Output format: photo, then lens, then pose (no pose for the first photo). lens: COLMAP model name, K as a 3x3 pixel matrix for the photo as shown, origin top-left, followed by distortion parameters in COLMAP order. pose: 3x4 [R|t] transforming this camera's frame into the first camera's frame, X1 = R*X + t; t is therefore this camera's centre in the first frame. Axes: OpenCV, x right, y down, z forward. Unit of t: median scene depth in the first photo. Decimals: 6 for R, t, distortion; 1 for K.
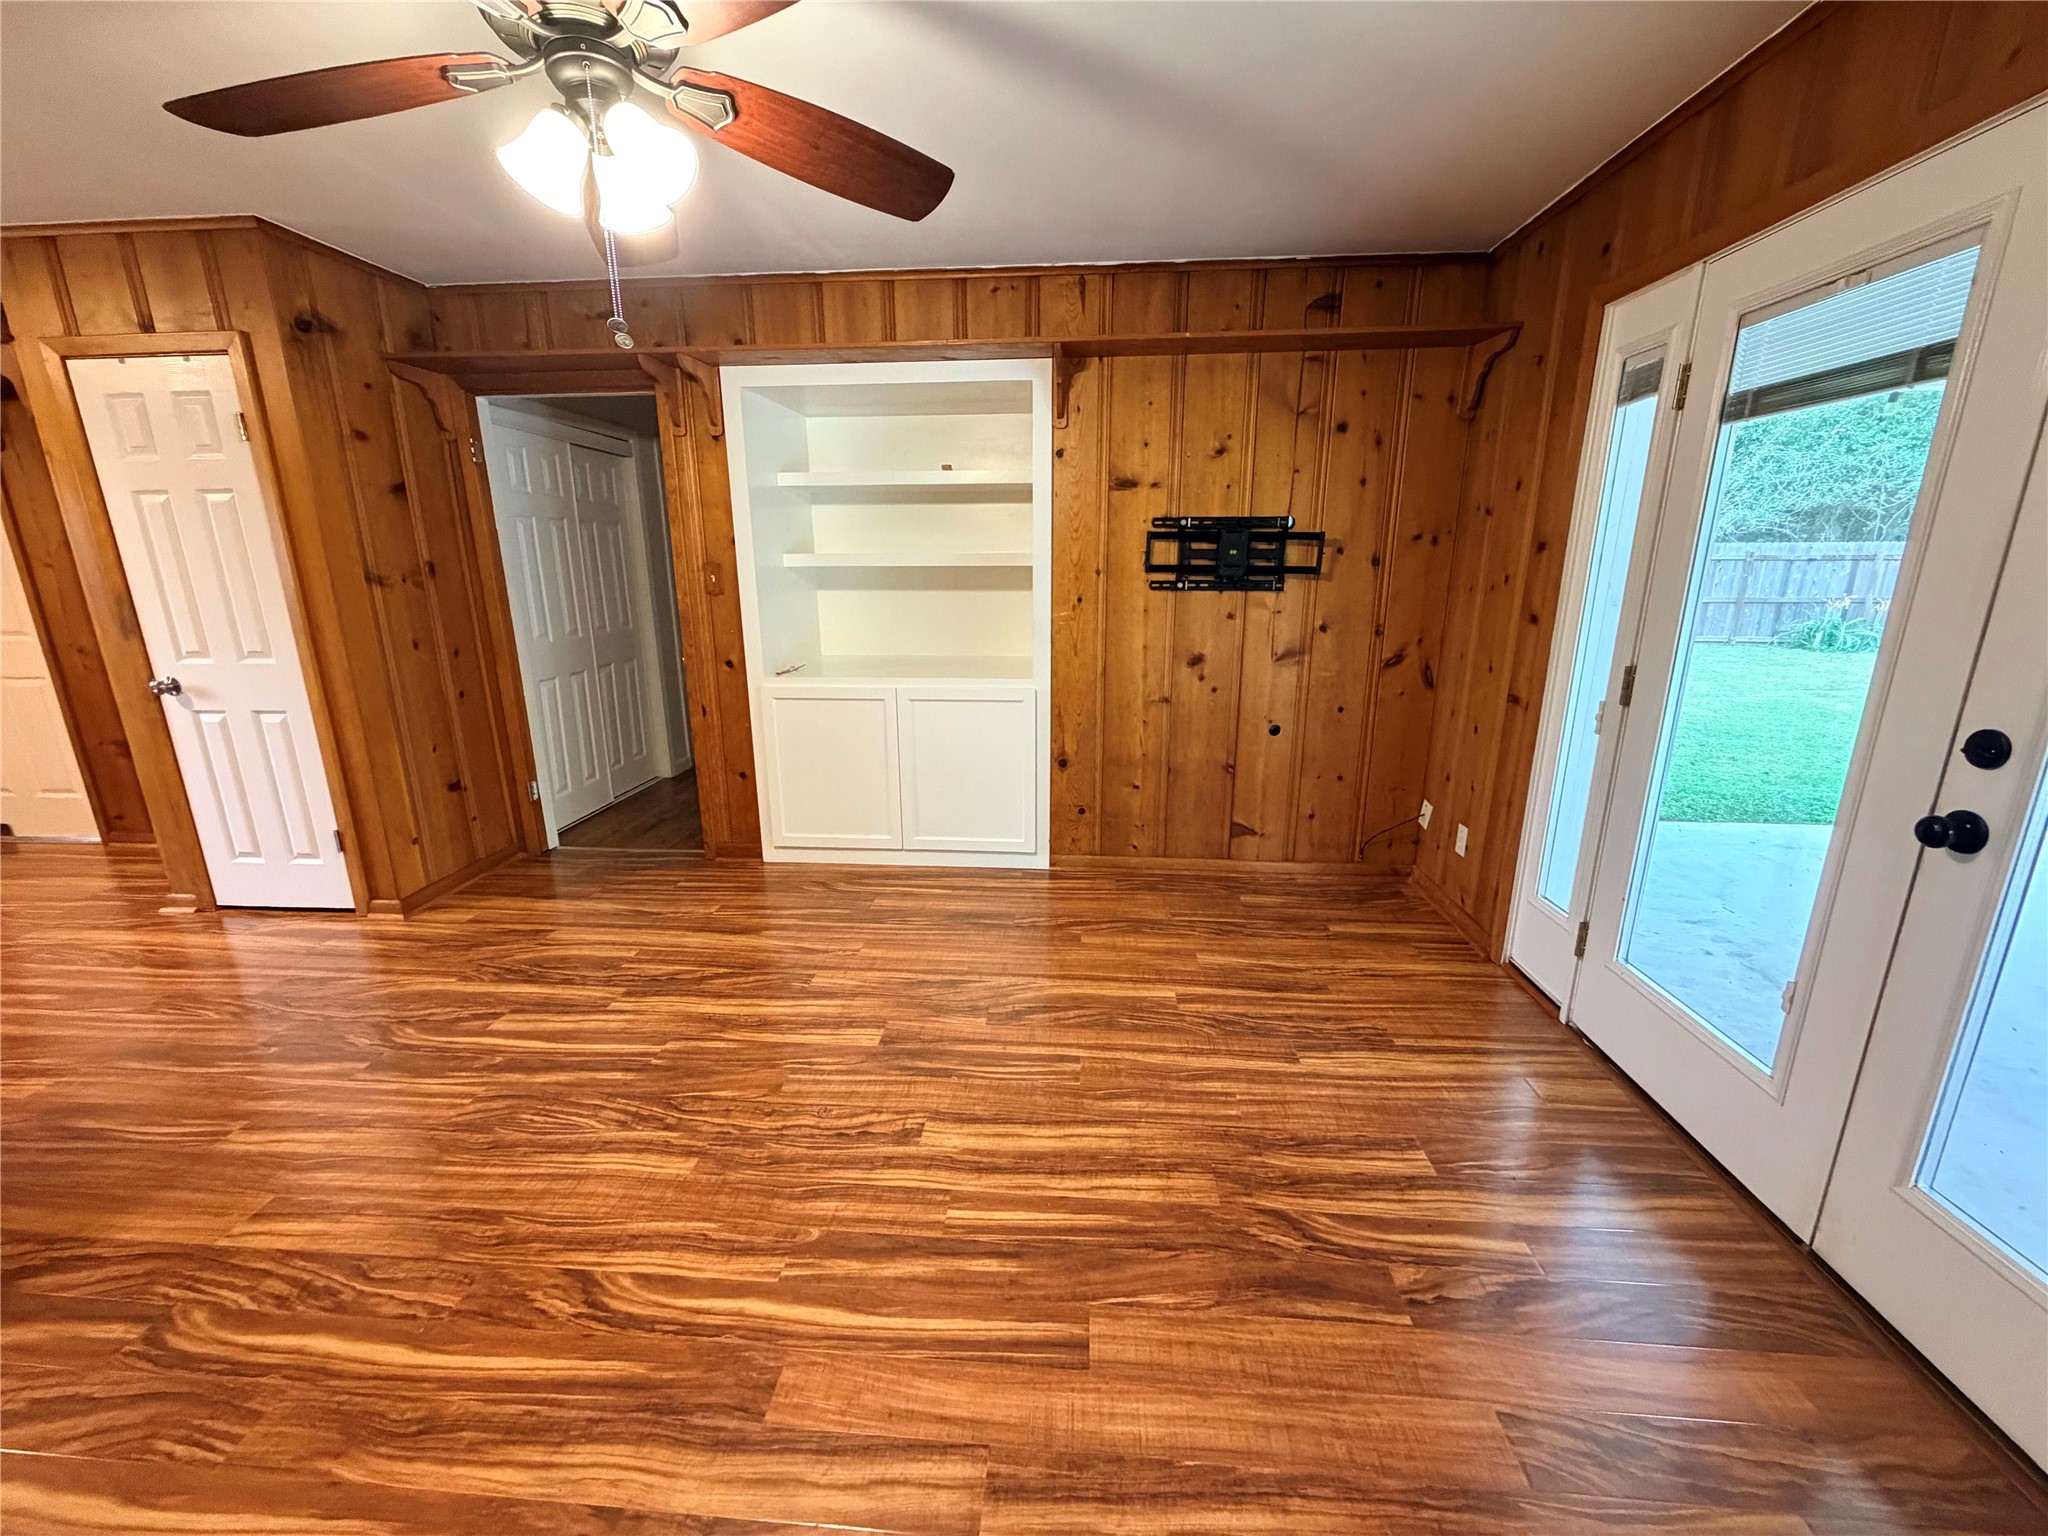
lens RADIAL K [[815.5, 0, 1022.1], [0, 815.5, 766.6], [0, 0, 1]] dist [-0.001981, -0.000452]
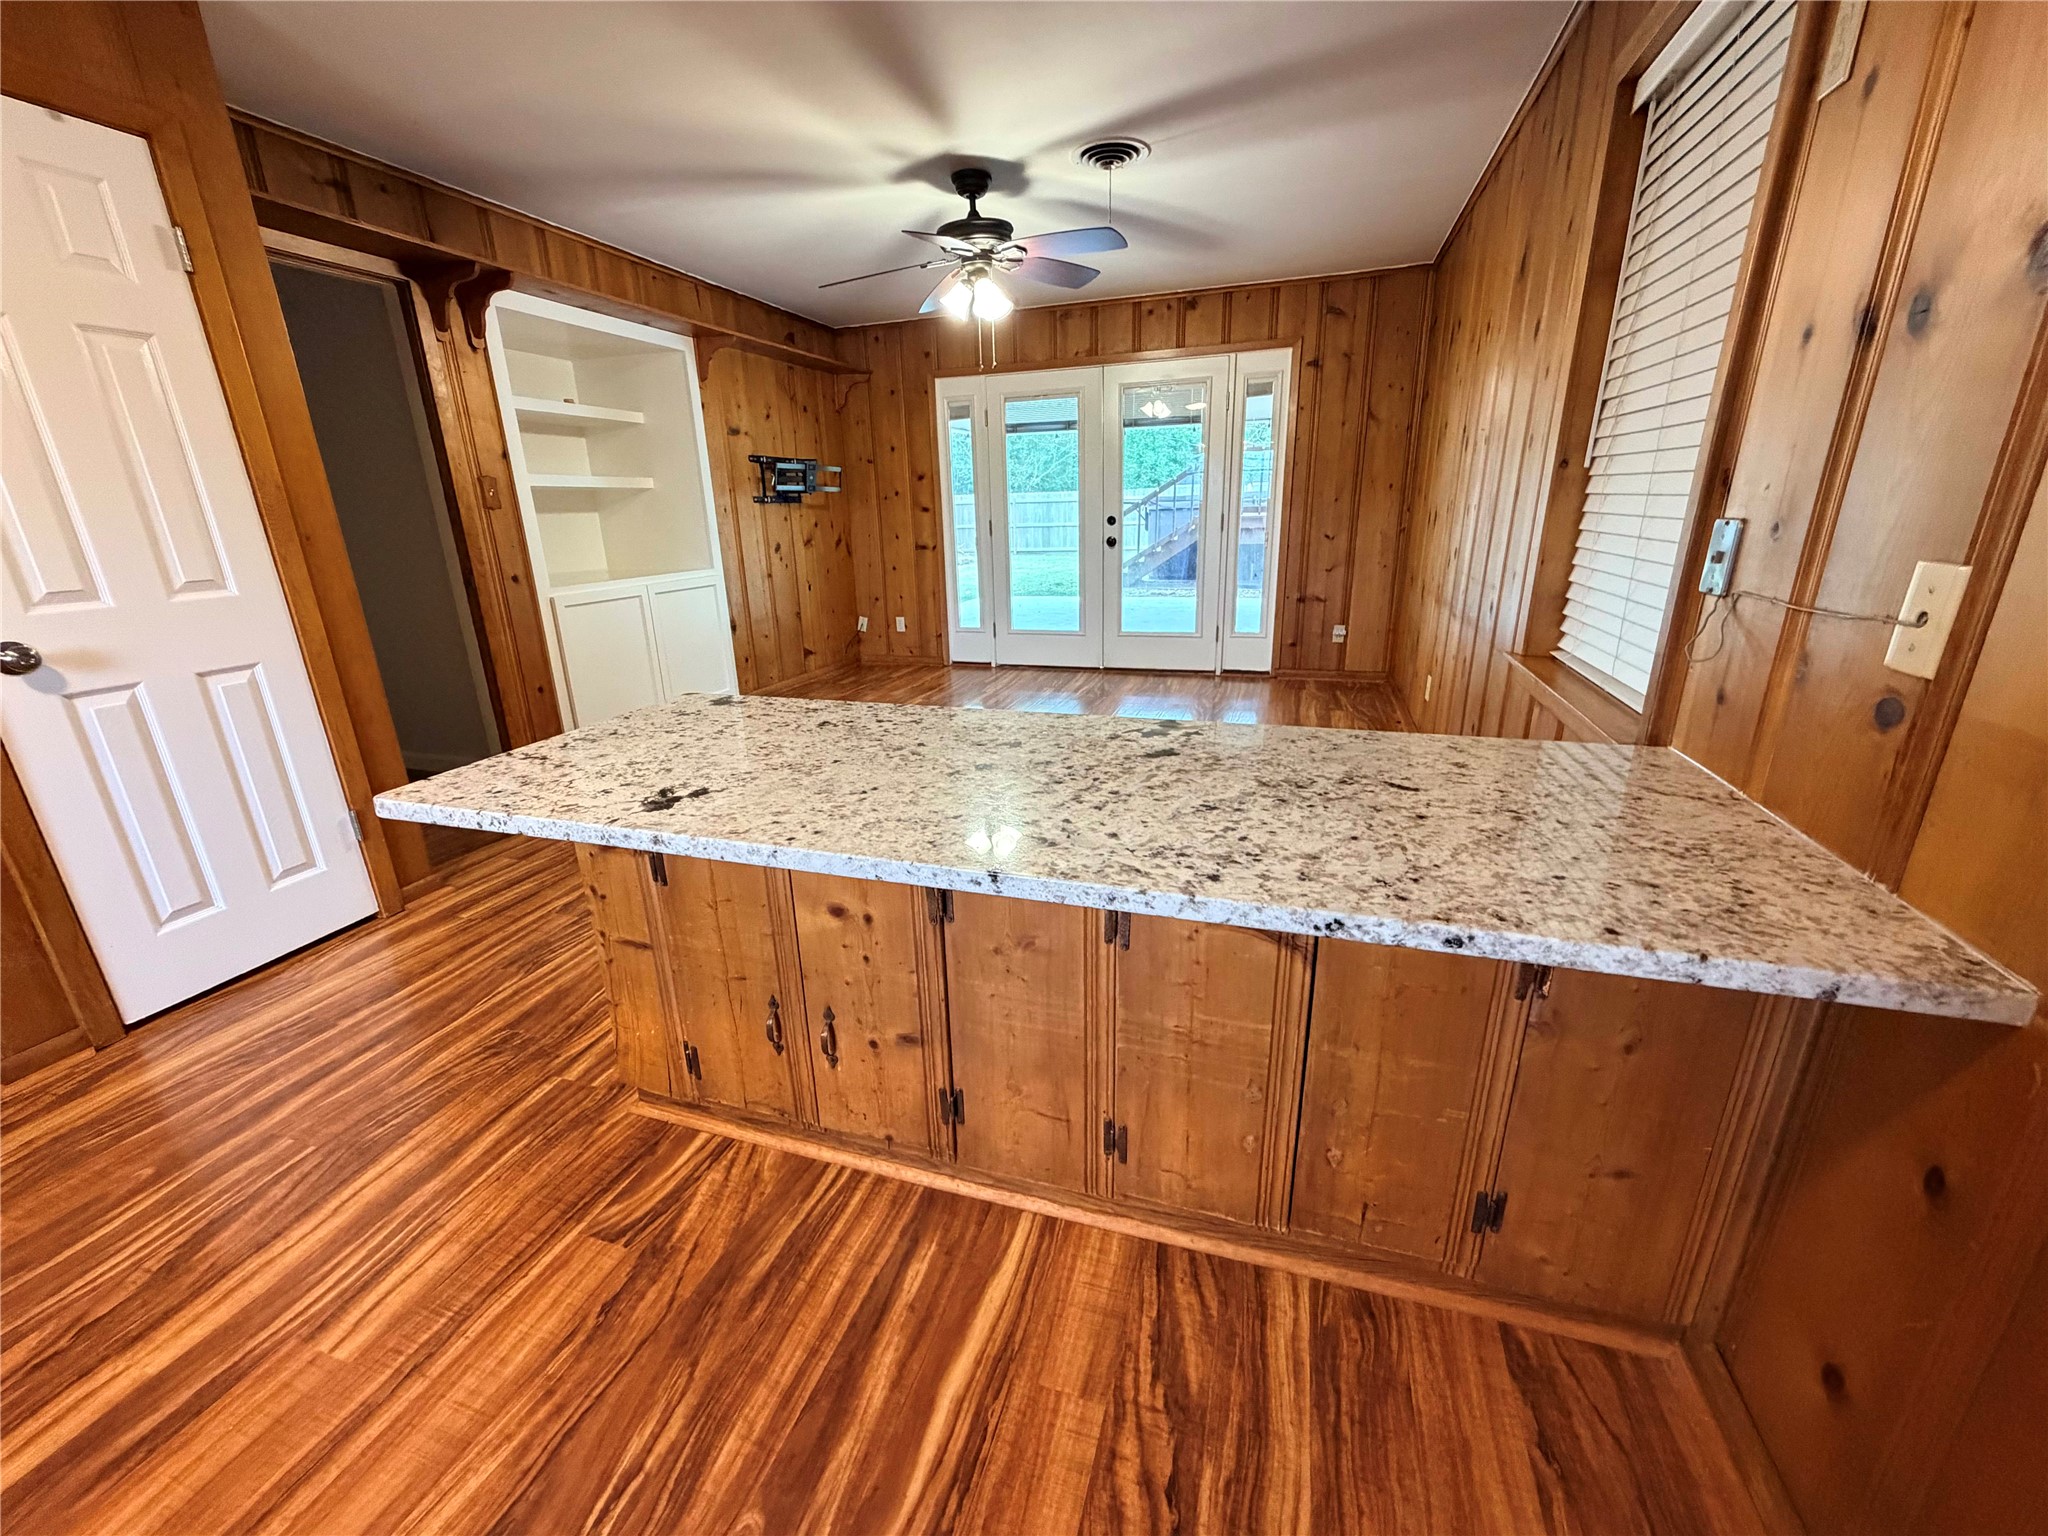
lens RADIAL K [[815.5, 0, 1016.6], [0, 815.5, 773.8], [0, 0, 1]] dist [-0.001981, -0.000452]
pose [[0.236579, -0.303841, 0.922882, -1.398816], [0.264777, 0.934057, 0.239645, 0.026723], [-0.934839, 0.187663, 0.301428, 0.173455]]
